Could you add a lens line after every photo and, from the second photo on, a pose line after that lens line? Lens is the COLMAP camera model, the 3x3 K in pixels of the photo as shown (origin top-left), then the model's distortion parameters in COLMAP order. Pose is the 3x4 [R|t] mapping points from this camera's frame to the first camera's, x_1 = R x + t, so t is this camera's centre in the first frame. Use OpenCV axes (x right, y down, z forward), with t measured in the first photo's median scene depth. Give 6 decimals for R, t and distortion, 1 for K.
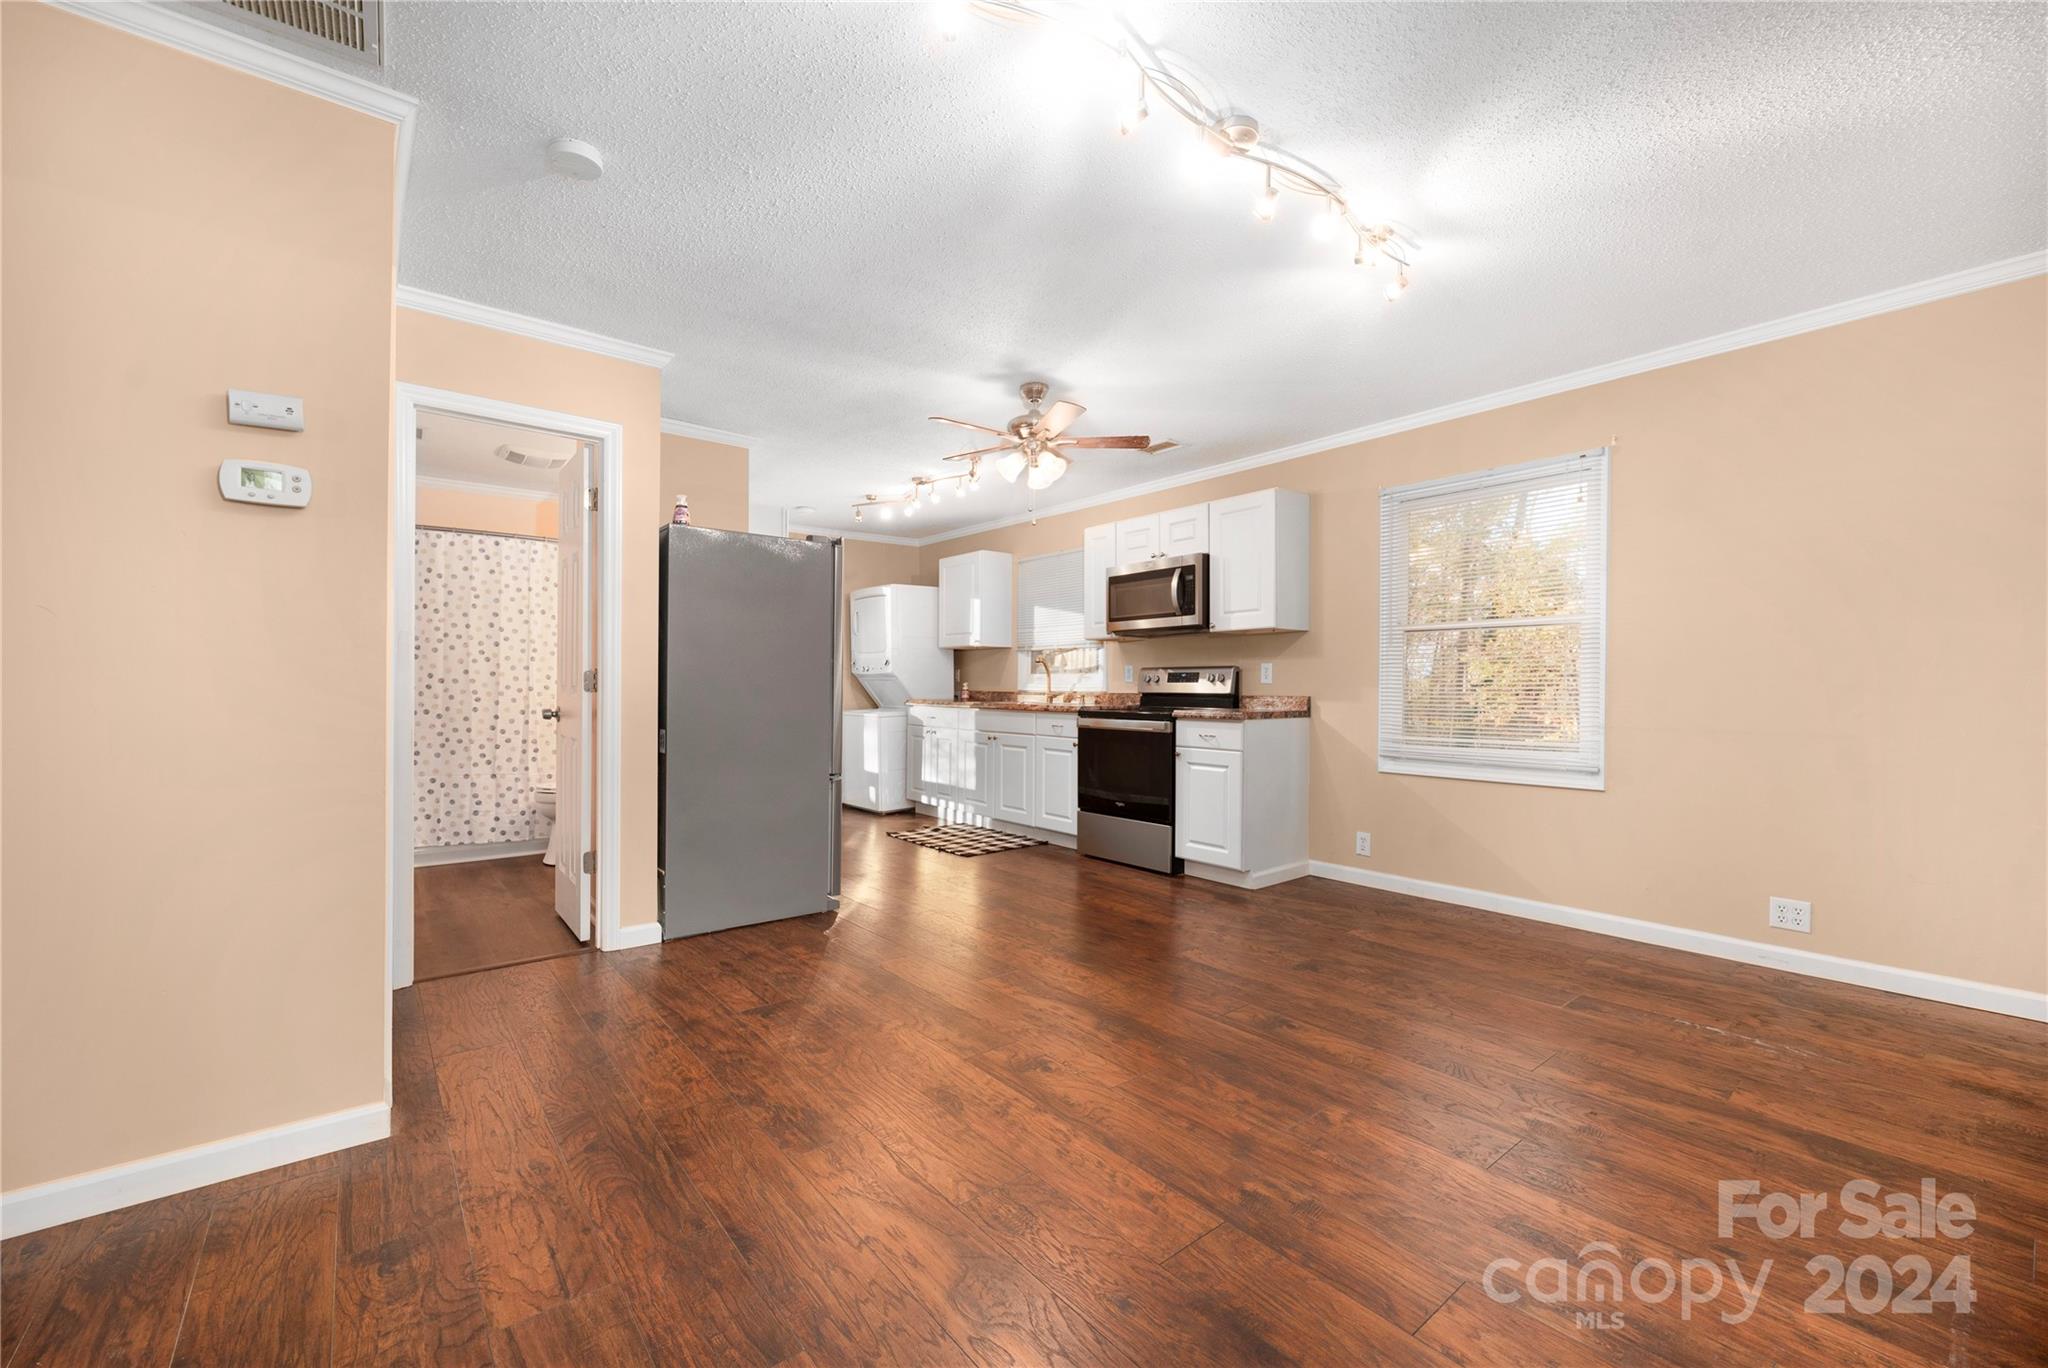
lens RADIAL K [[826.3, 0, 1049.1], [0, 826.3, 695.7], [0, 0, 1]] dist [0.000370, 0.000145]
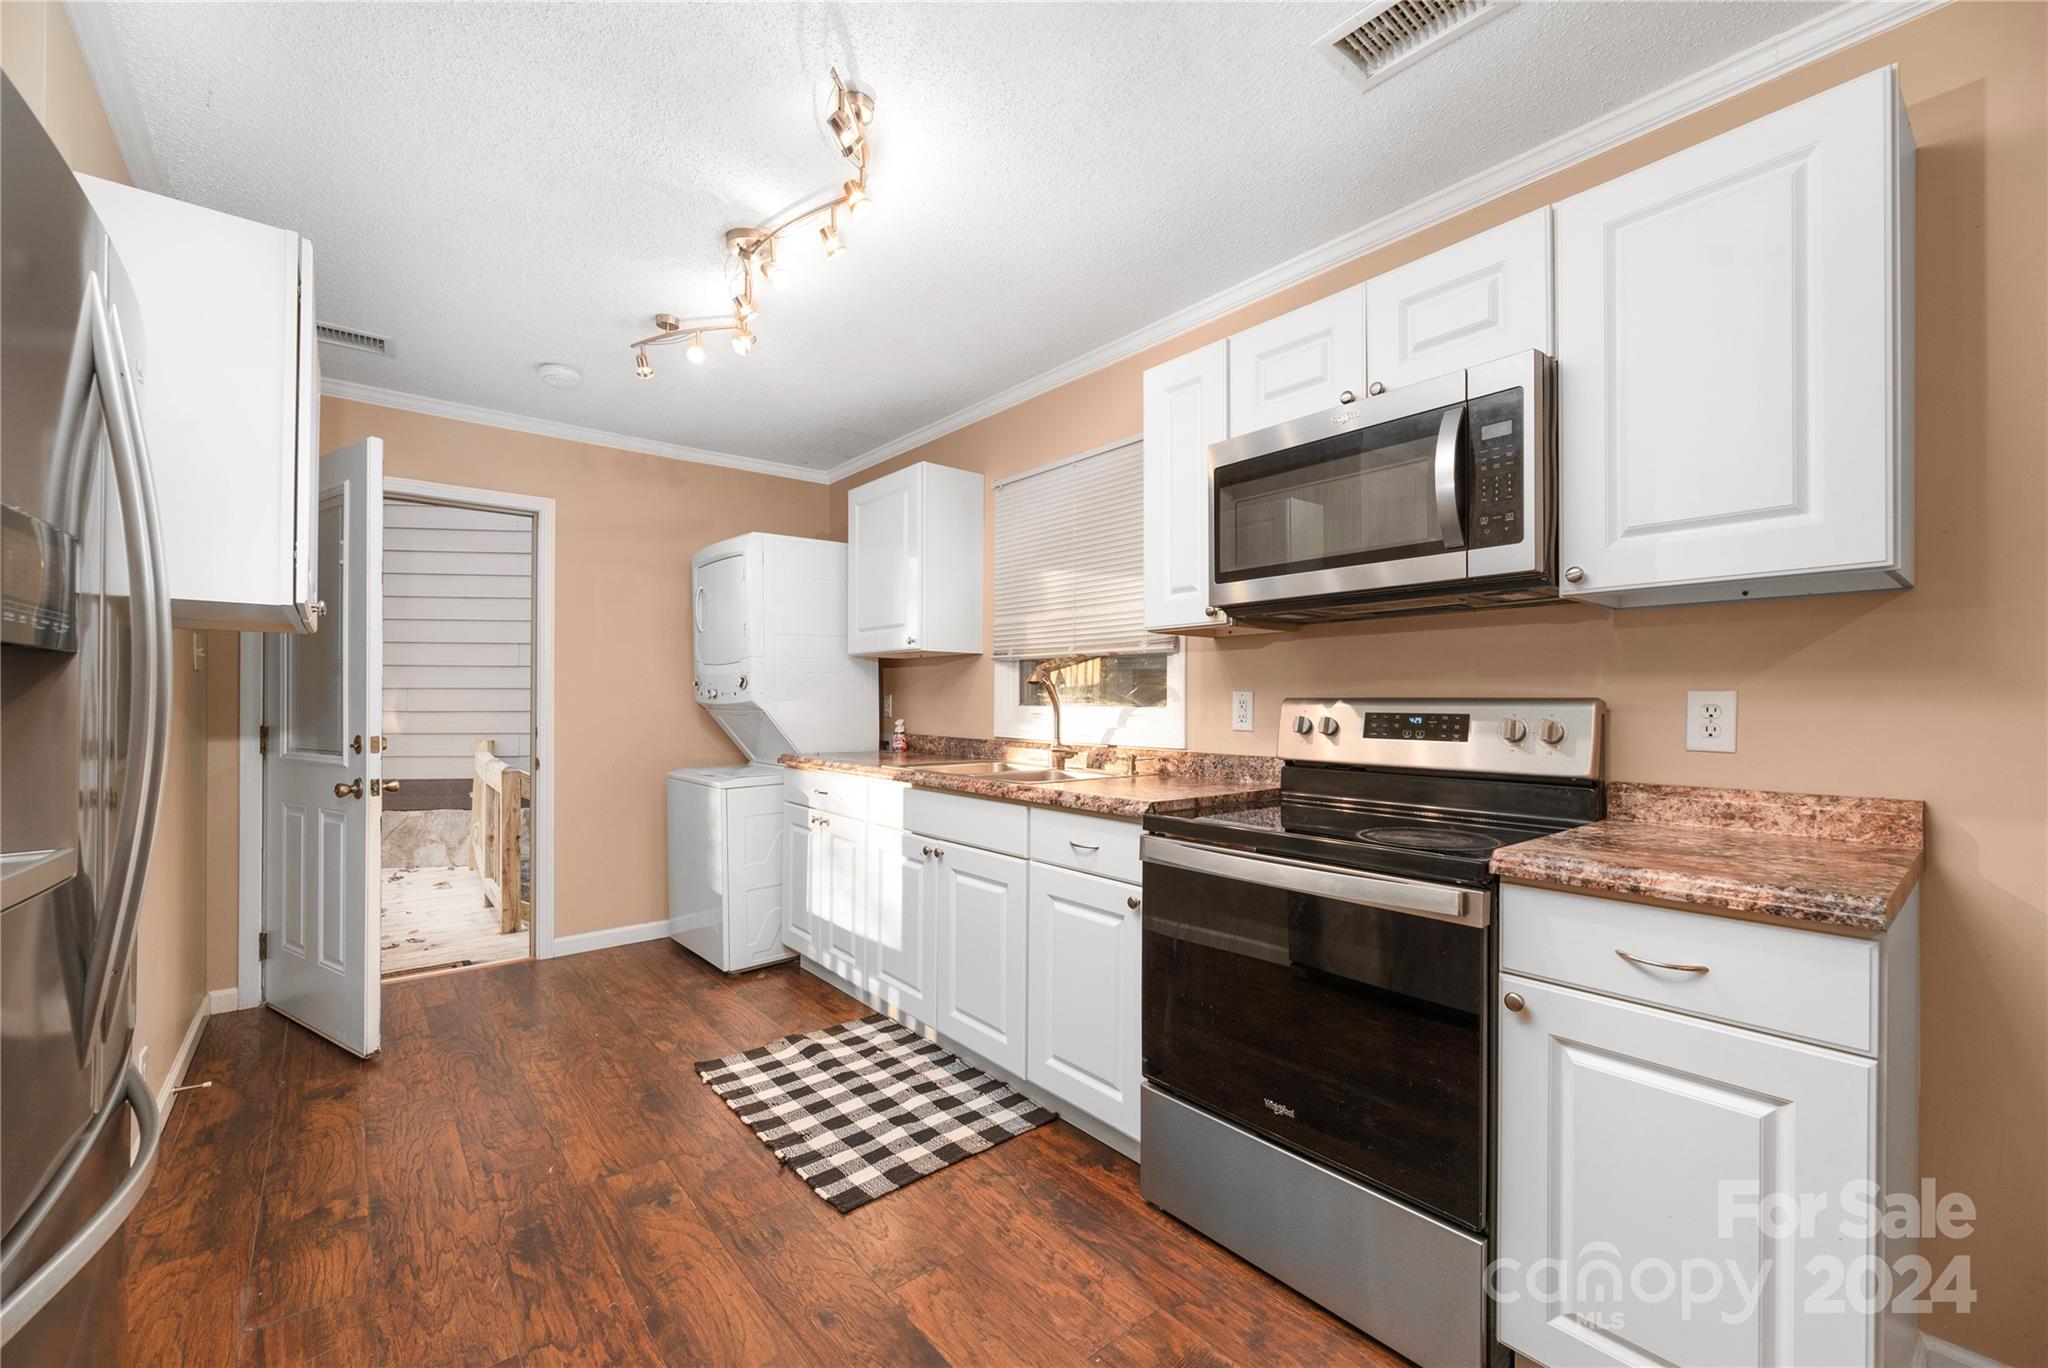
lens RADIAL K [[826.3, 0, 1049.1], [0, 826.3, 695.7], [0, 0, 1]] dist [0.000370, 0.000145]
pose [[0.999963, -0.002353, 0.008304, -0.010212], [0.002482, 0.999877, -0.015480, -0.030539], [-0.008266, 0.015500, 0.999846, 0.618687]]
